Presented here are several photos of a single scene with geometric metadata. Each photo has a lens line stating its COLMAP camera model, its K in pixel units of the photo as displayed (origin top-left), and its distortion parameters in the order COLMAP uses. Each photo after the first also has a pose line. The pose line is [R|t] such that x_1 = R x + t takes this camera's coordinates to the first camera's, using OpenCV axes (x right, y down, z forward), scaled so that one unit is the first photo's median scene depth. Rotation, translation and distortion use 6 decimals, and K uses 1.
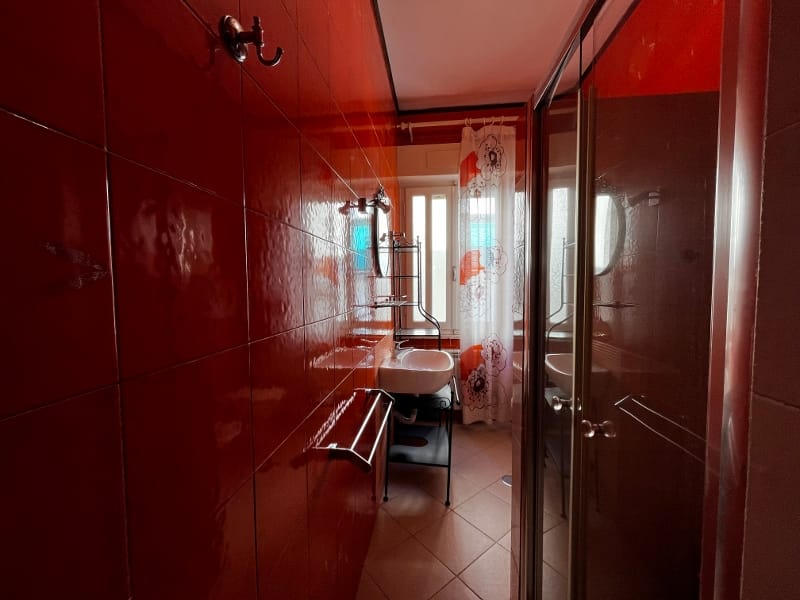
lens RADIAL K [[324.2, 0, 400.0], [0, 324.2, 303.4], [0, 0, 1]] dist [-0.001814, -0.000521]
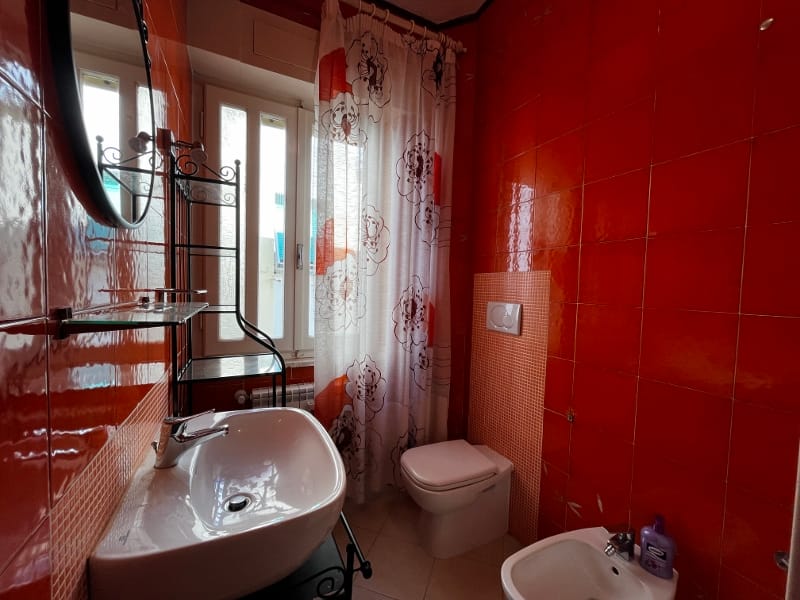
lens RADIAL K [[324.2, 0, 400.0], [0, 324.2, 303.4], [0, 0, 1]] dist [-0.001814, -0.000521]
pose [[0.842702, 0.009046, 0.538304, 0.003512], [-0.009428, 0.999953, -0.002044, -0.006848], [-0.538297, -0.003353, 0.842749, 0.435555]]
